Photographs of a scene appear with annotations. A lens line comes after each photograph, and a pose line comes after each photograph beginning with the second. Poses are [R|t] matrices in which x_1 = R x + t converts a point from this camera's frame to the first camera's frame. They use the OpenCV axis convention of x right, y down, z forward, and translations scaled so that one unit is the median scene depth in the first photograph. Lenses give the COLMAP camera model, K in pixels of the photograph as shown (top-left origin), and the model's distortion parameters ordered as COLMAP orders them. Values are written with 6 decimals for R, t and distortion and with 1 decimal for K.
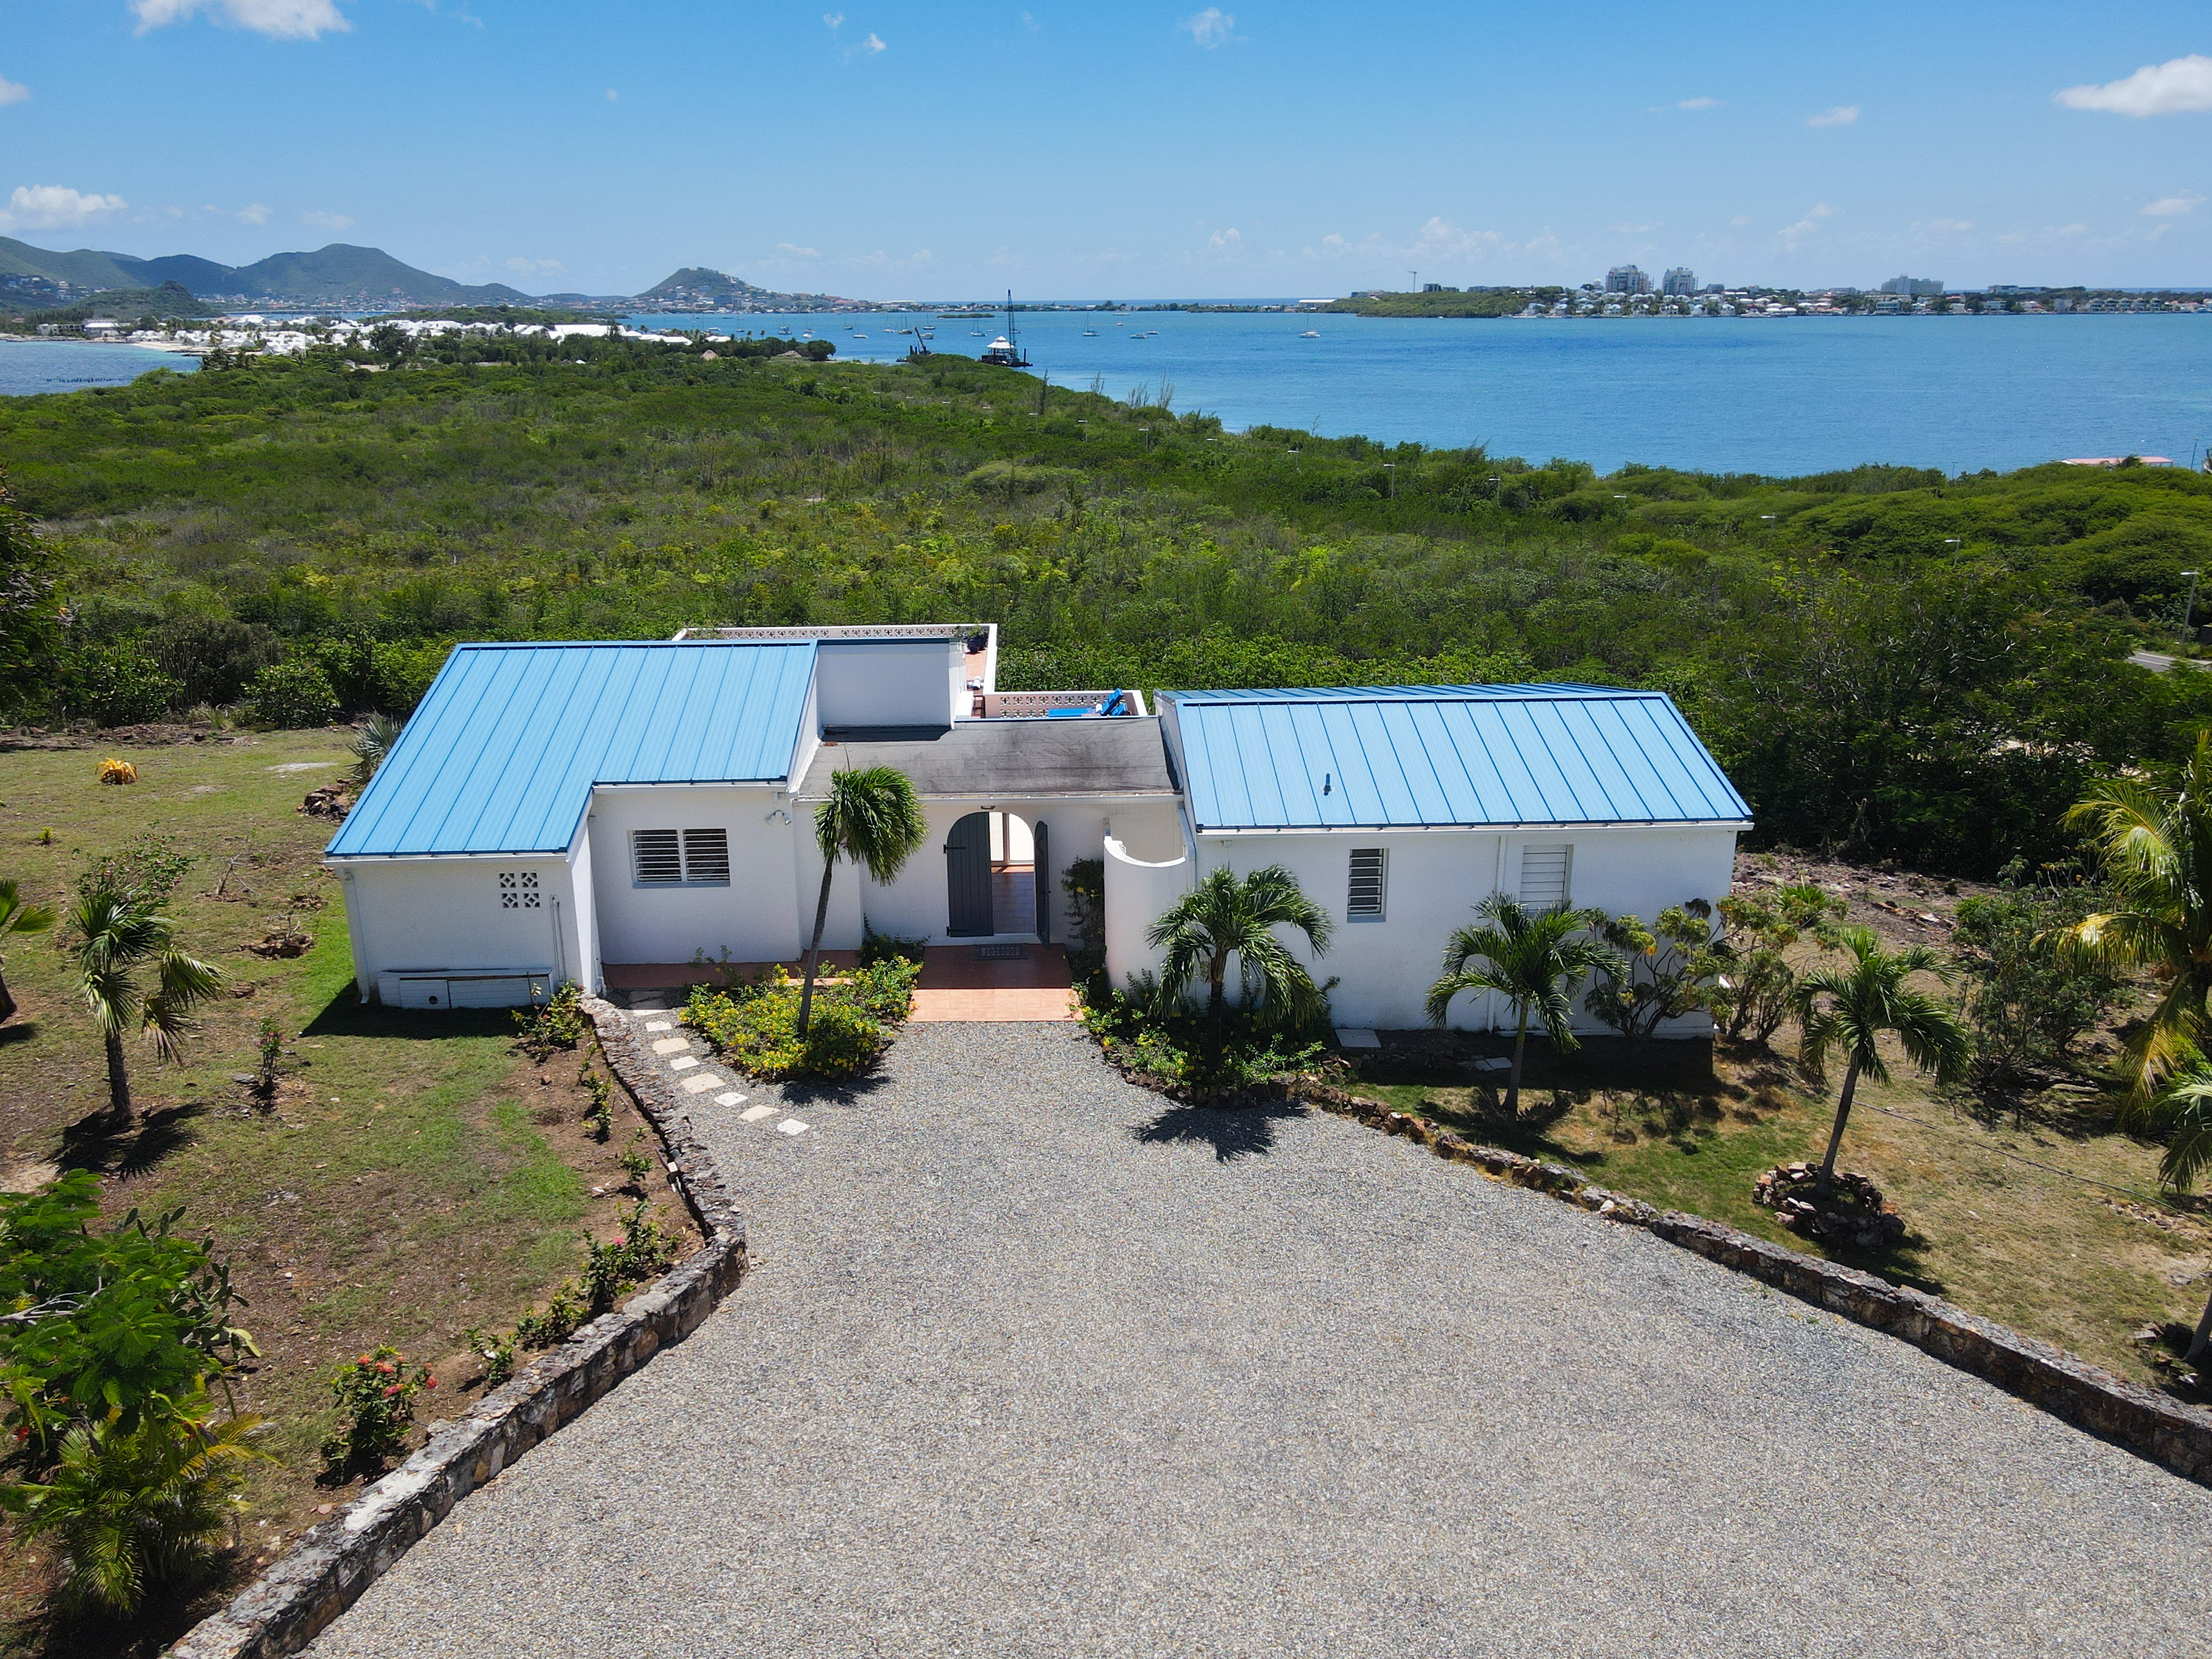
lens RADIAL K [[1621.7, 0, 1090.3], [0, 1621.7, 833.5], [0, 0, 1]] dist [0.005276, 0.025659]
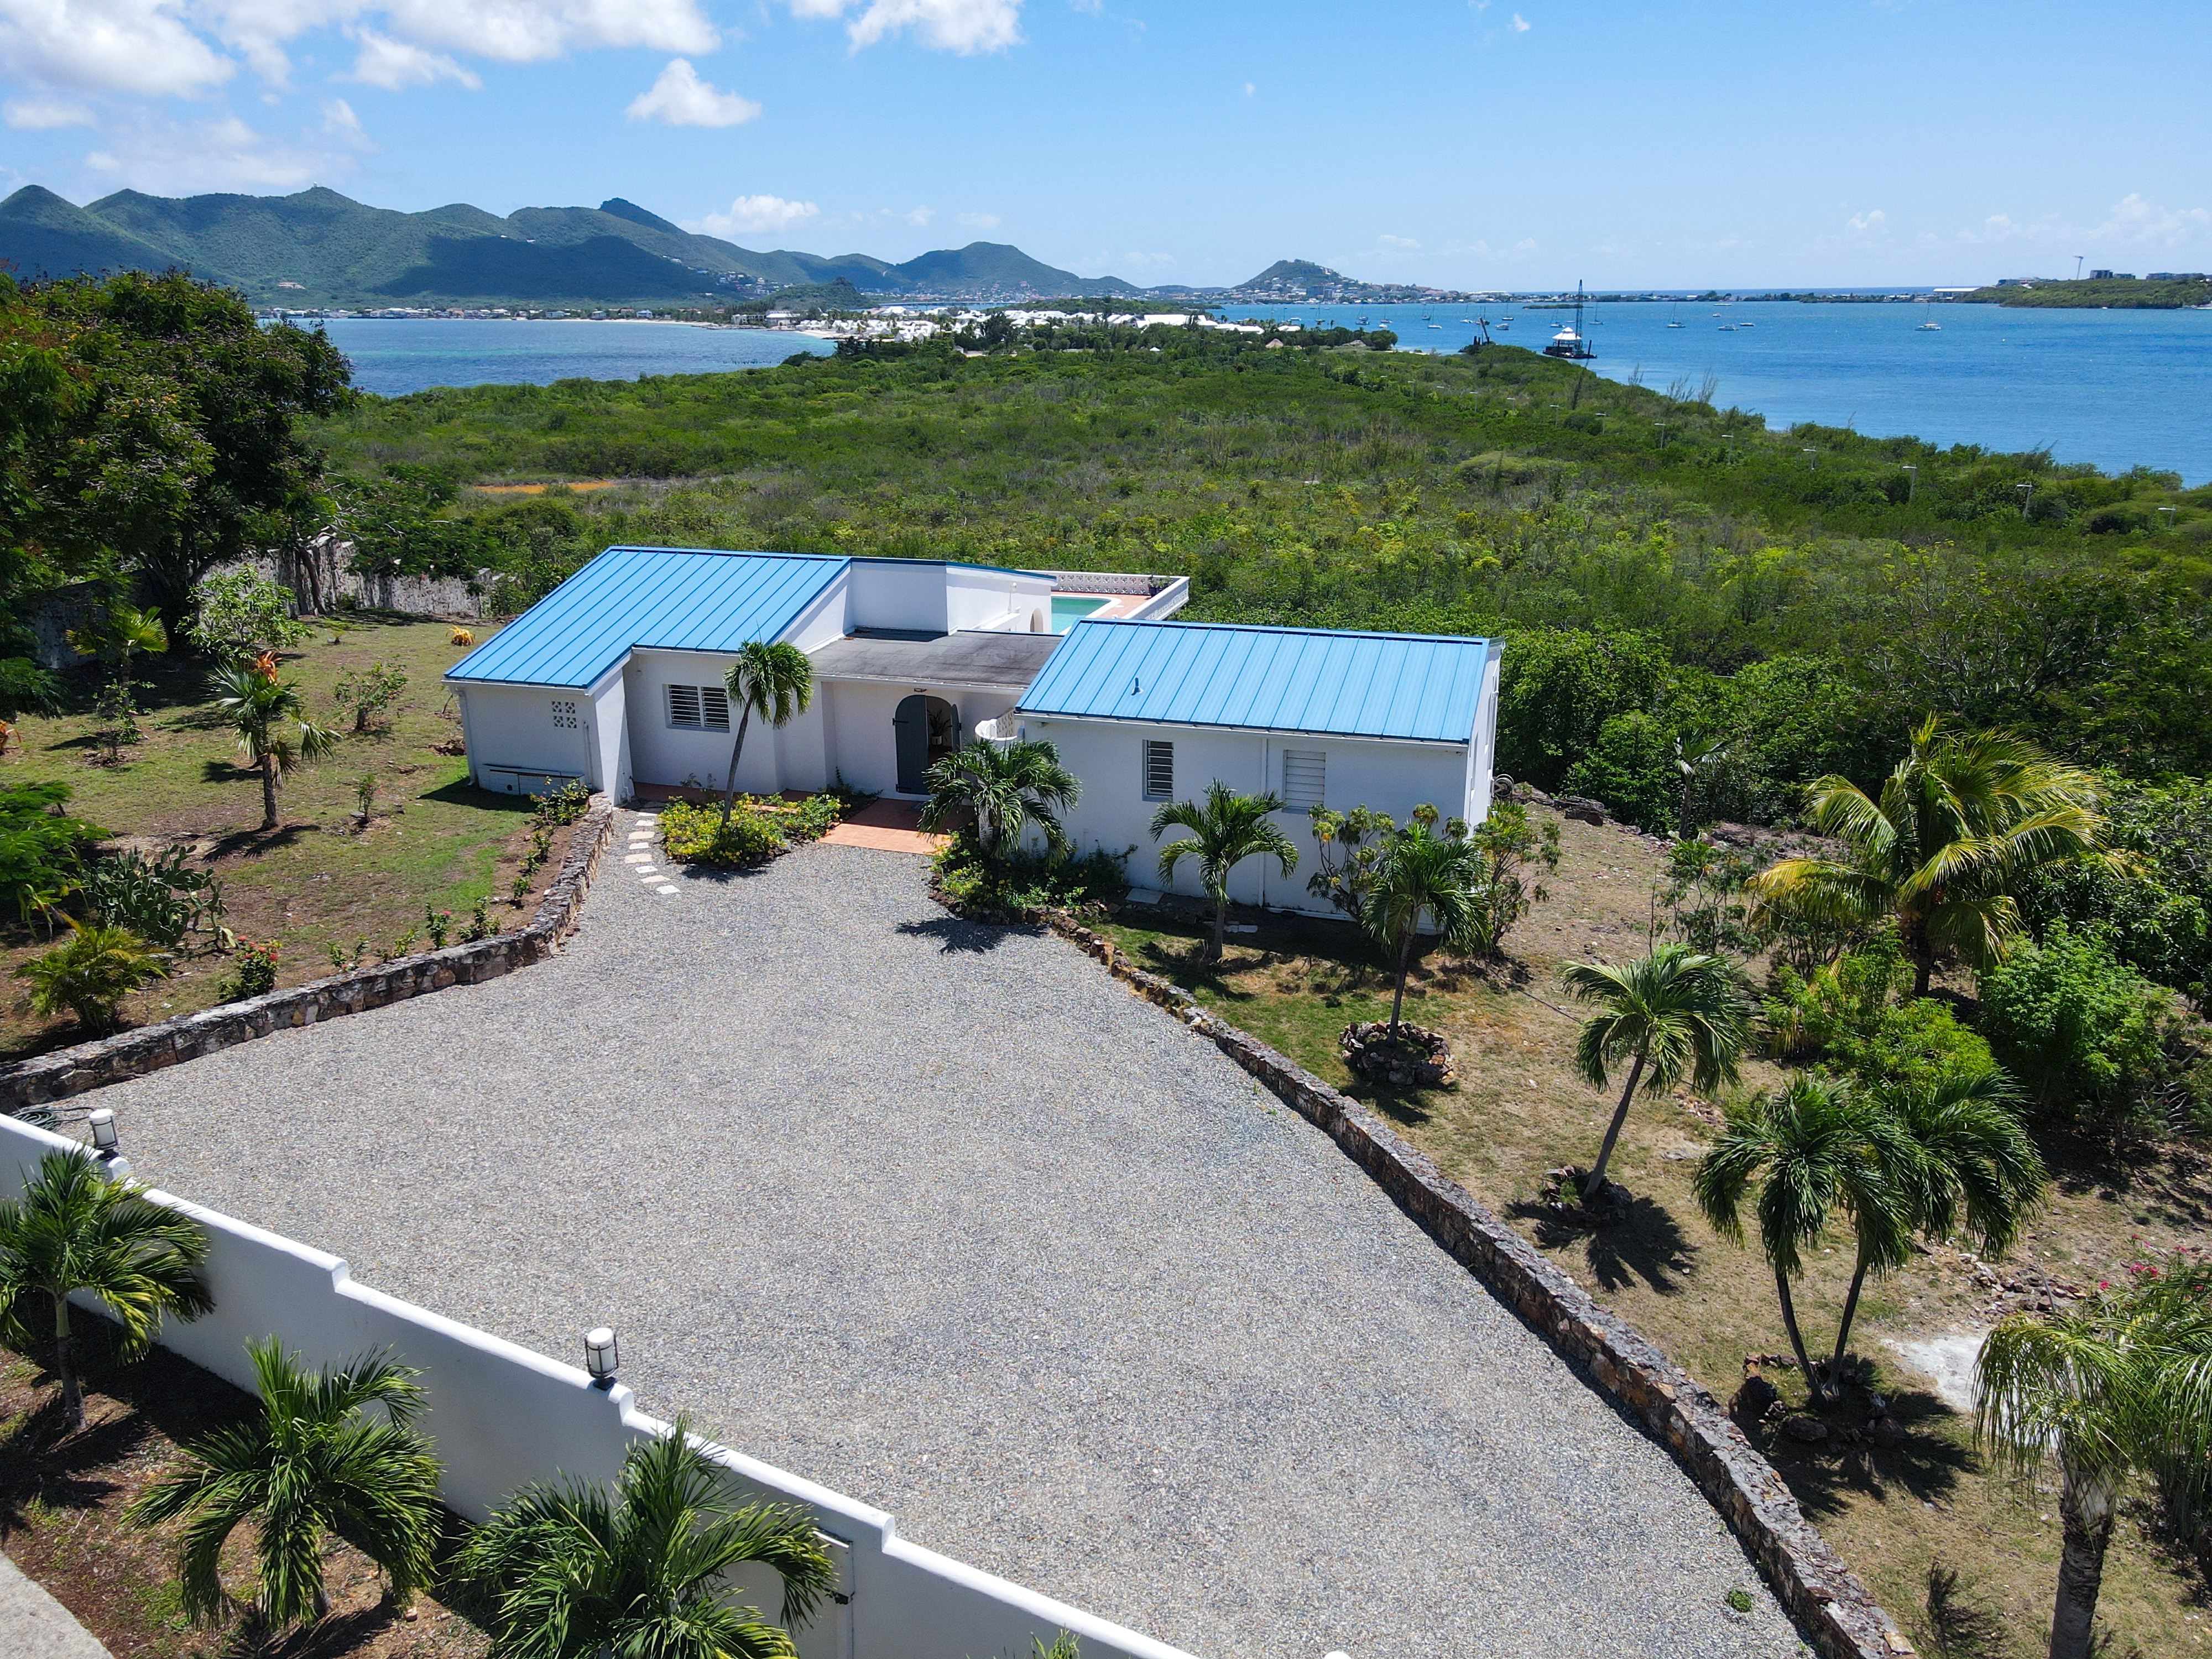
lens RADIAL K [[1597.9, 0, 1102.5], [0, 1597.9, 826.8], [0, 0, 1]] dist [-0.000642, 0.025191]
pose [[0.943367, 0.105294, -0.314597, 0.054517], [-0.103388, 0.994380, 0.022789, 0.005360], [0.315229, 0.011027, 0.948952, -0.016404]]
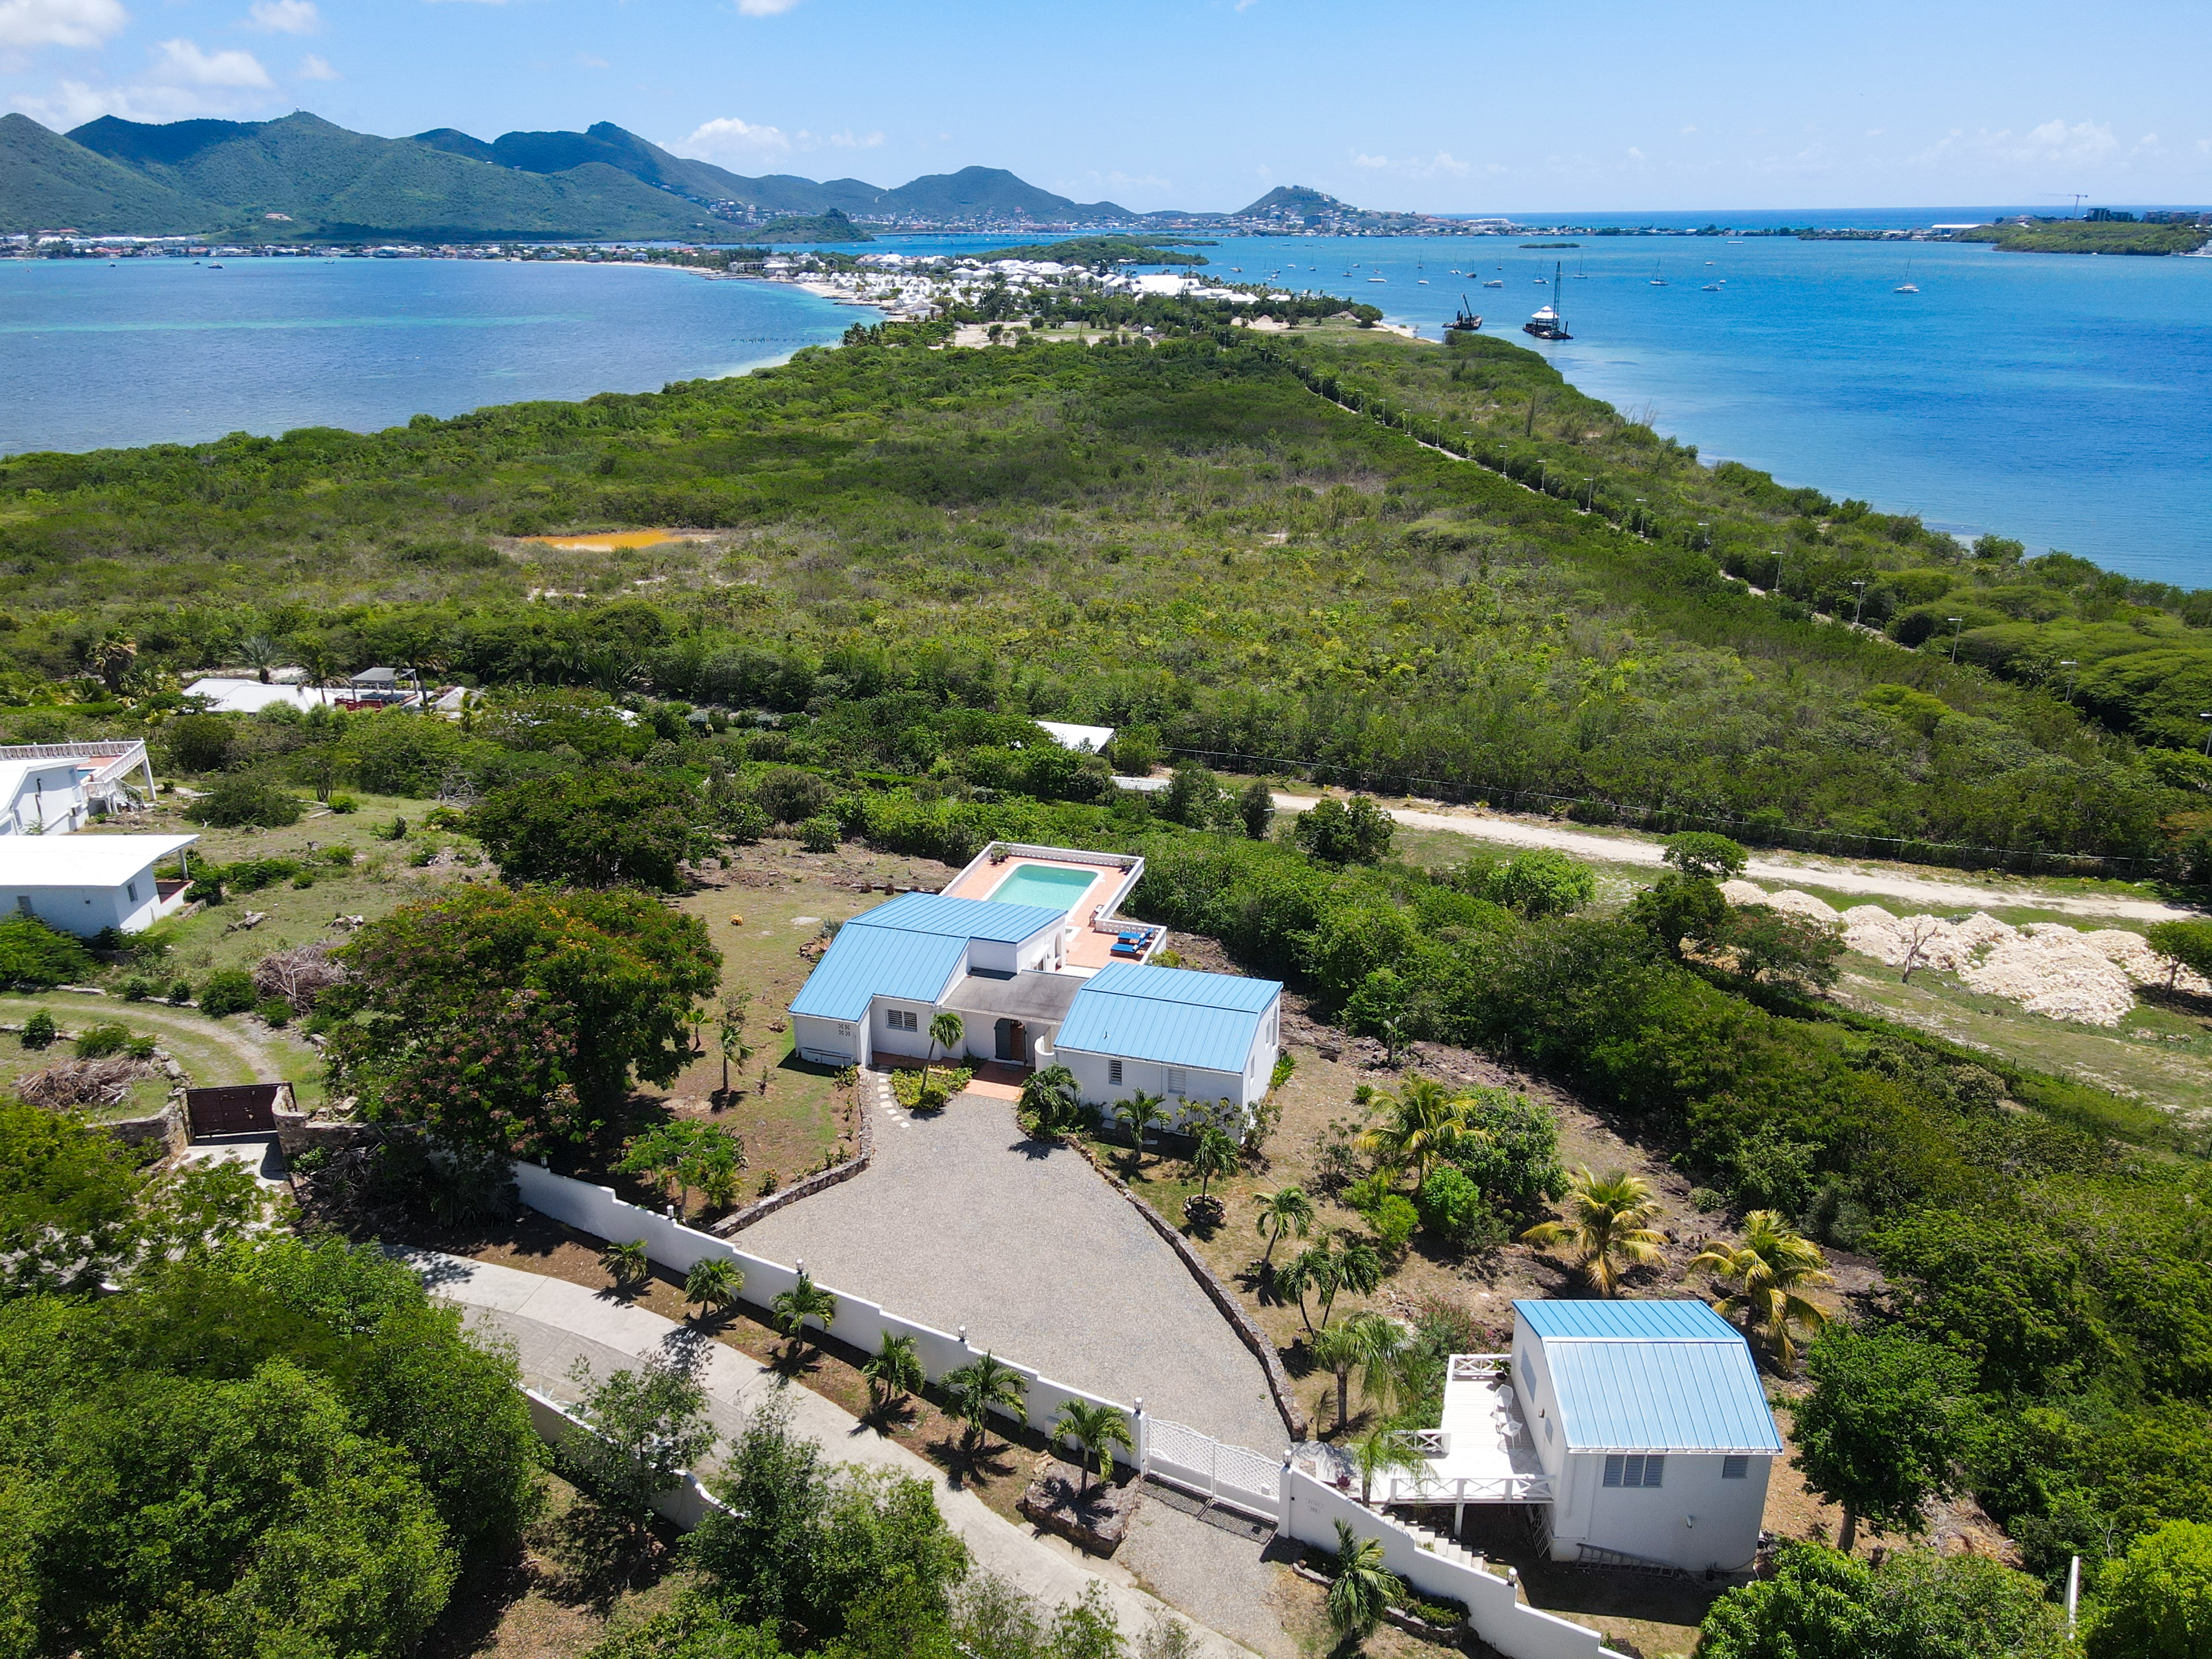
lens RADIAL K [[1598.0, 0, 1102.5], [0, 1598.0, 826.8], [0, 0, 1]] dist [-0.000642, 0.025191]
pose [[0.944223, 0.117841, -0.307499, 0.101180], [-0.103119, 0.992624, 0.063754, -0.060169], [0.312743, -0.028489, 0.949410, -0.173543]]
